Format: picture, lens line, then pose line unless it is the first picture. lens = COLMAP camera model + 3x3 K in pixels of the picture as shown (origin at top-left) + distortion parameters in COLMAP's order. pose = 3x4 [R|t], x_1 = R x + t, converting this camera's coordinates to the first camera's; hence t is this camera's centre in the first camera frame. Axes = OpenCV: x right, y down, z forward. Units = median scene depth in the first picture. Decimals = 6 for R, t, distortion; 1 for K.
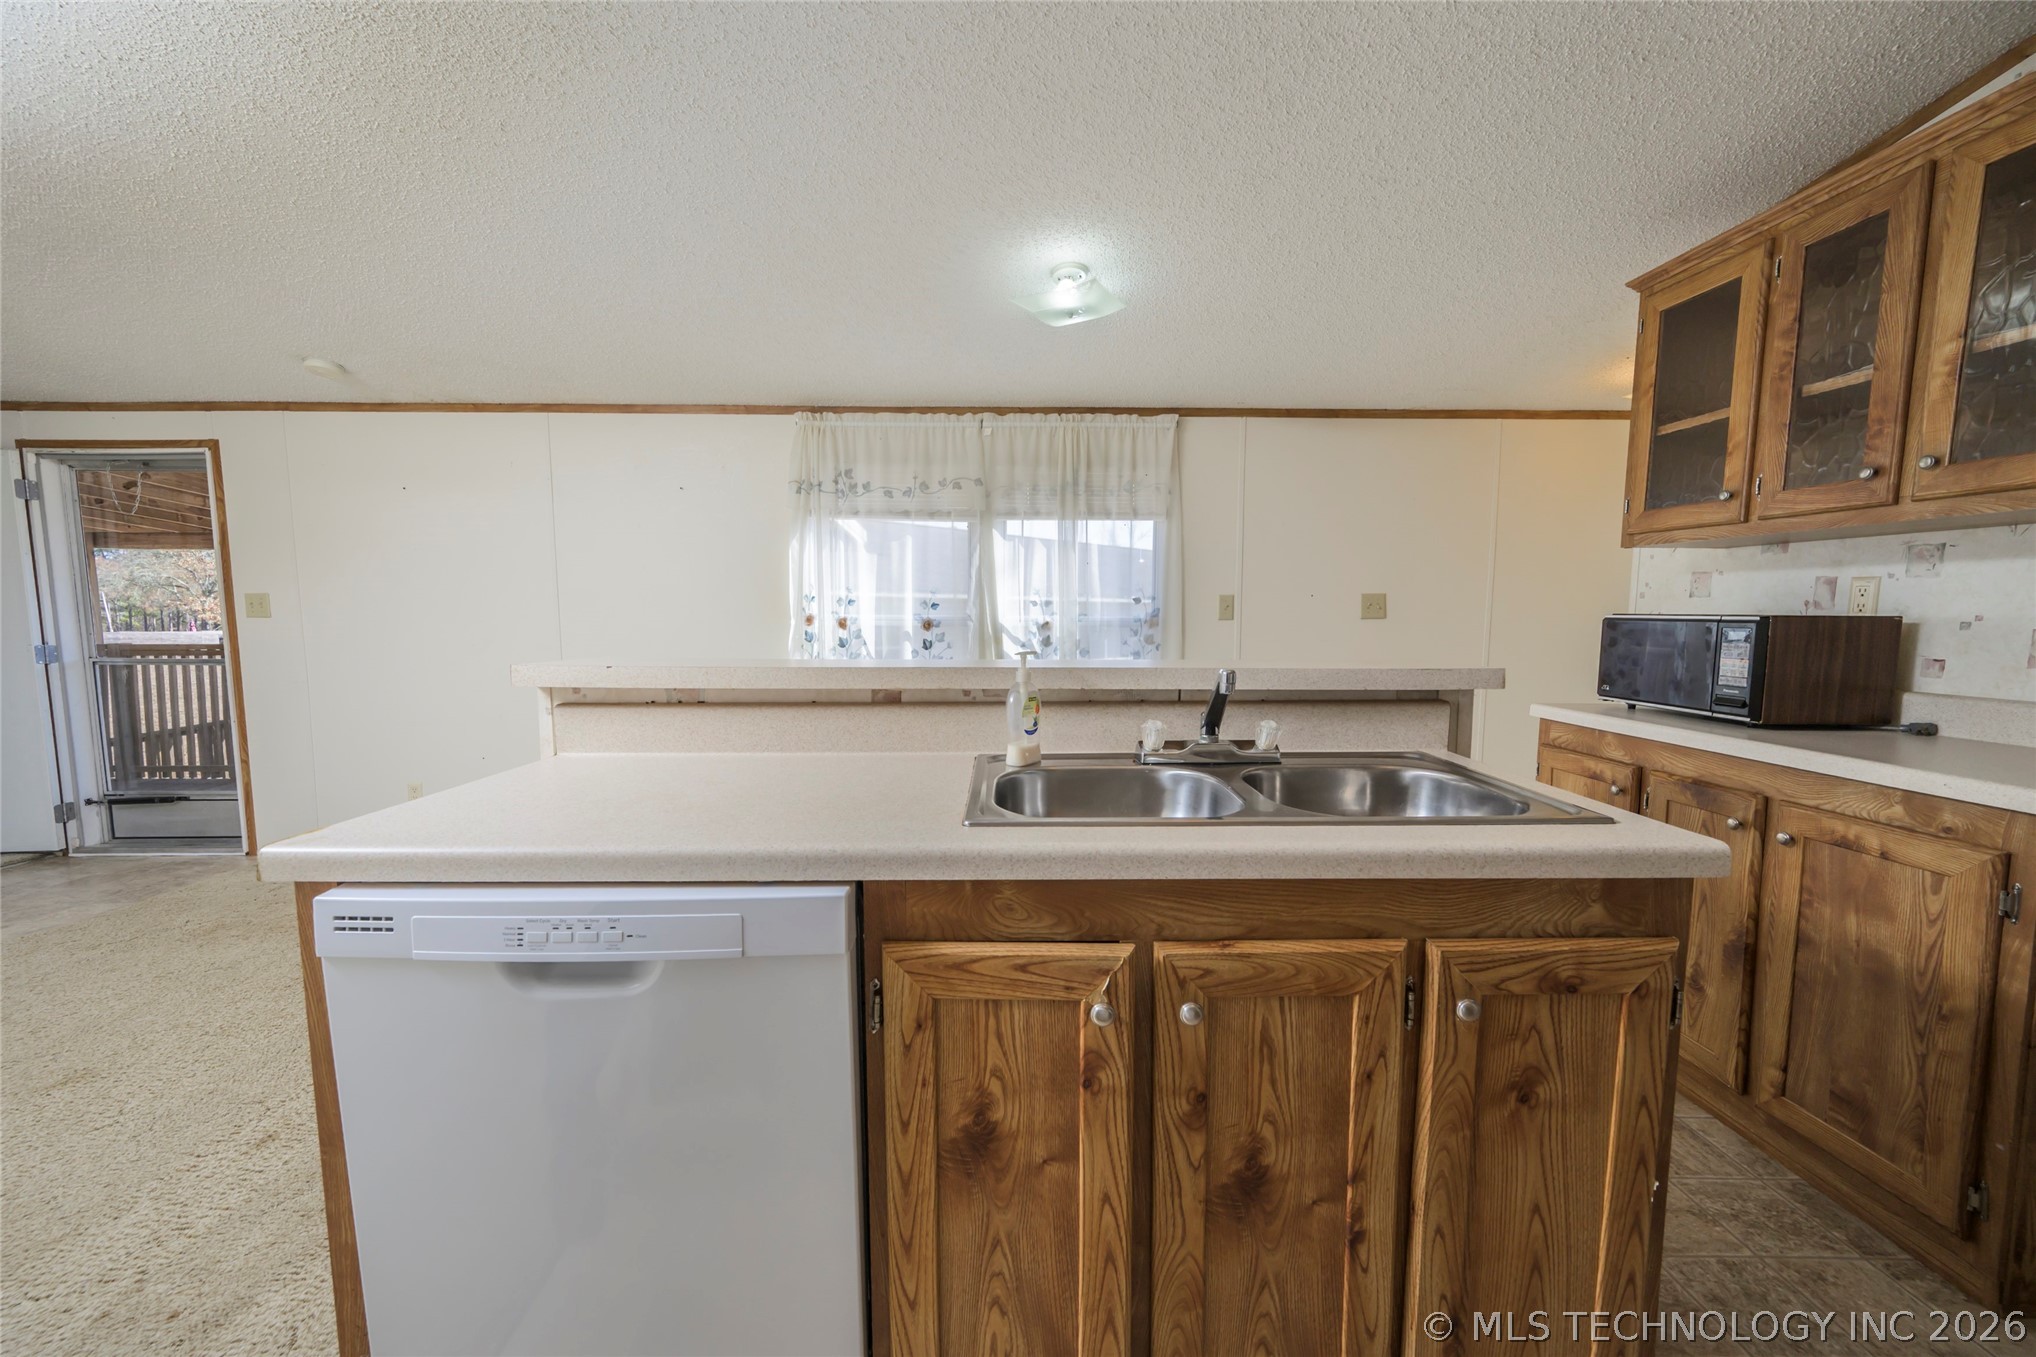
lens RADIAL K [[792.0, 0, 1018.9], [0, 792.0, 683.8], [0, 0, 1]] dist [0.000240, 0.000432]
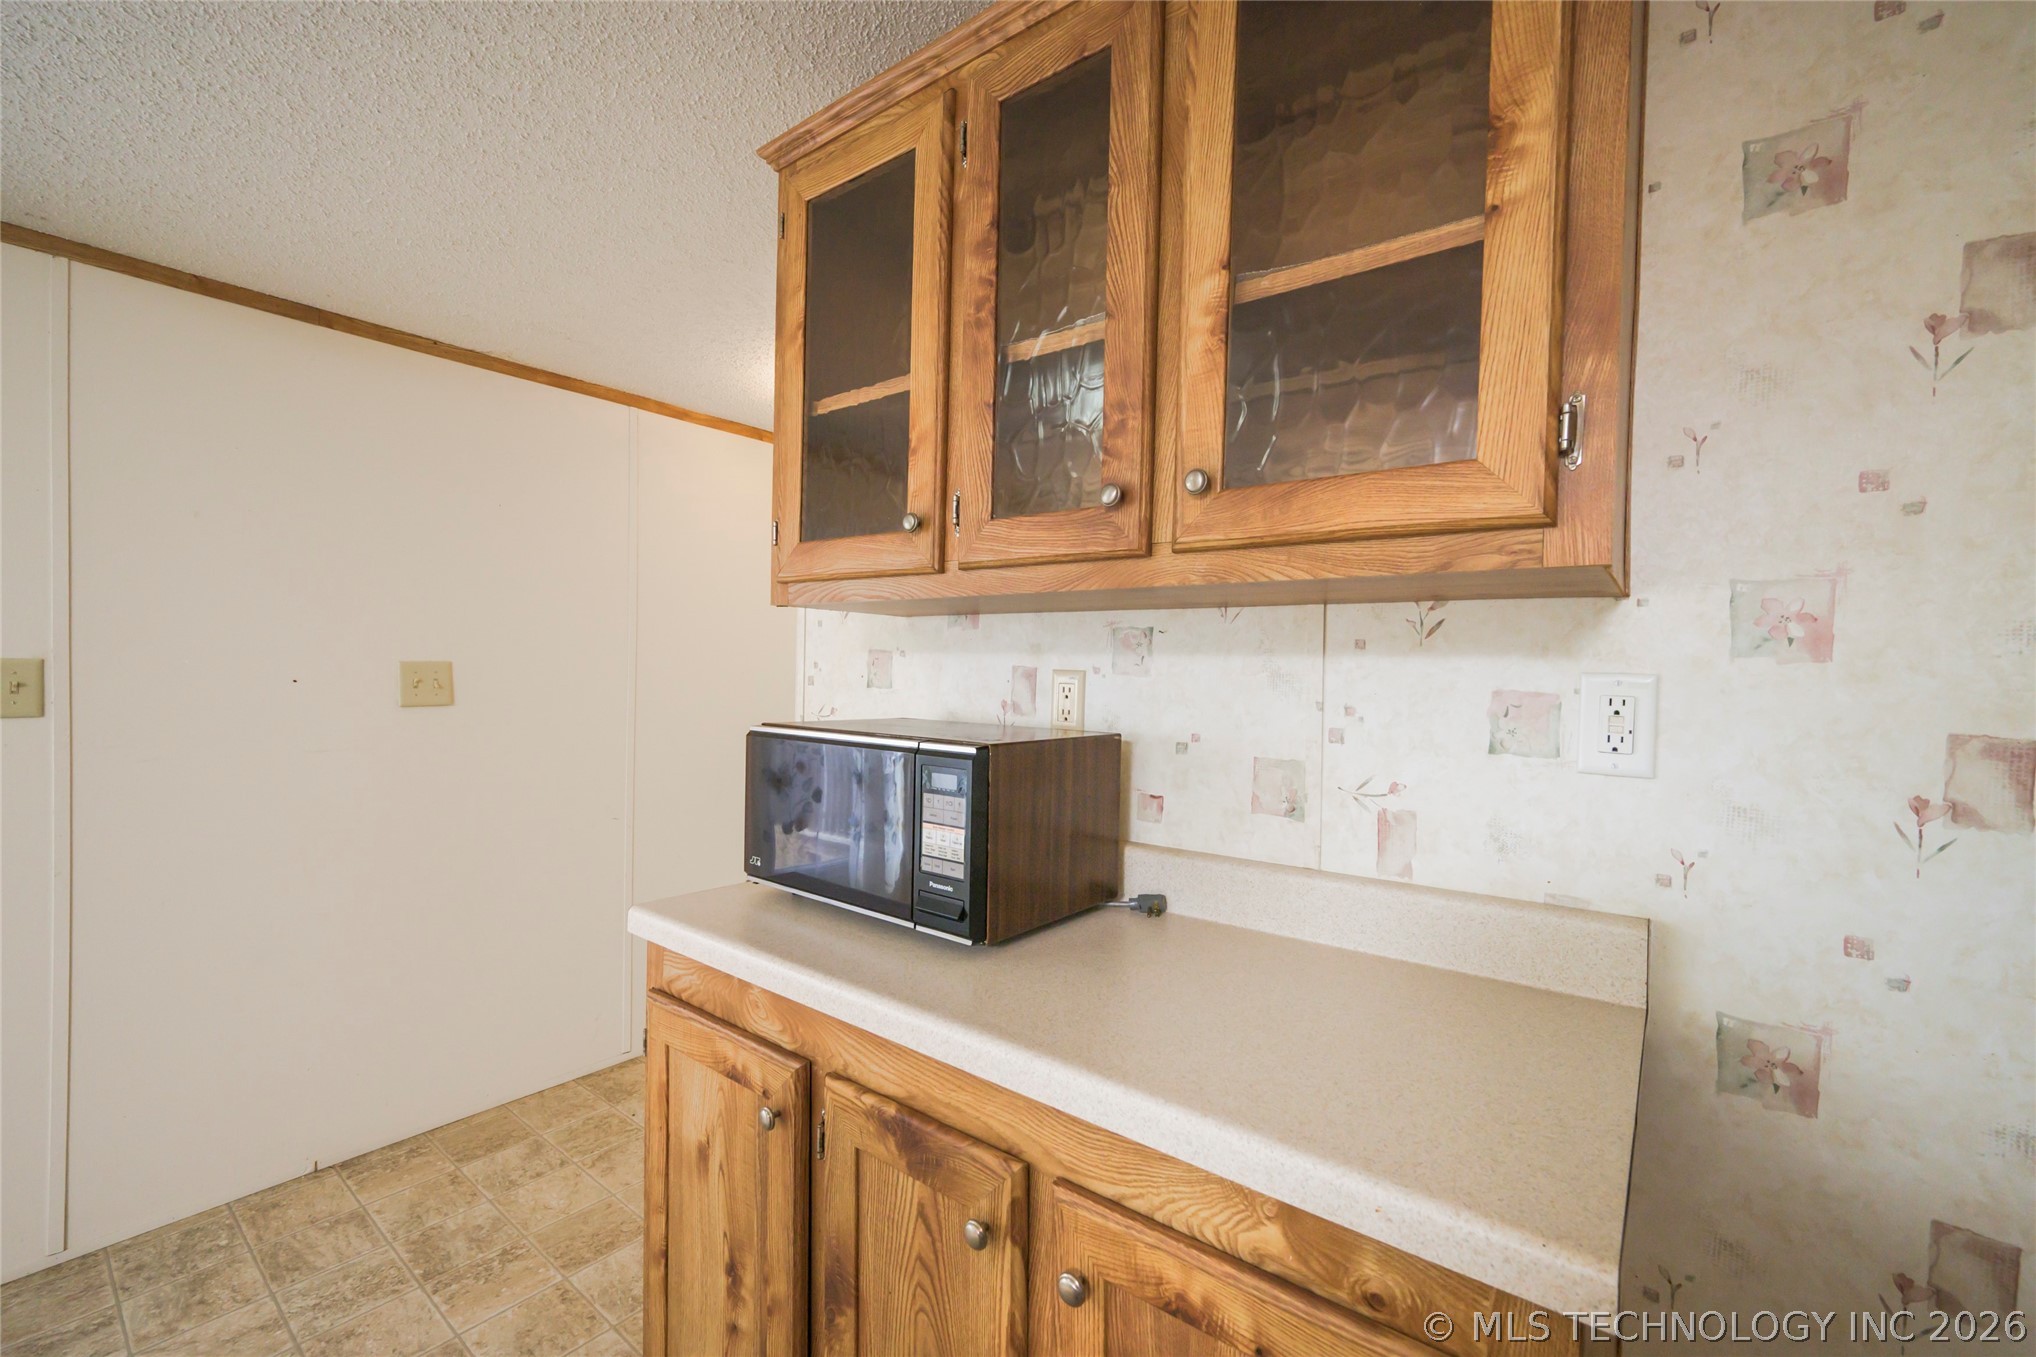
lens RADIAL K [[841.7, 0, 1017.7], [0, 841.7, 681.5], [0, 0, 1]] dist [0.000401, -0.000150]
pose [[0.634129, -0.000612, 0.773227, 0.514283], [0.054986, 0.997504, -0.044306, -0.101968], [-0.771270, 0.070612, 0.632579, 0.615951]]
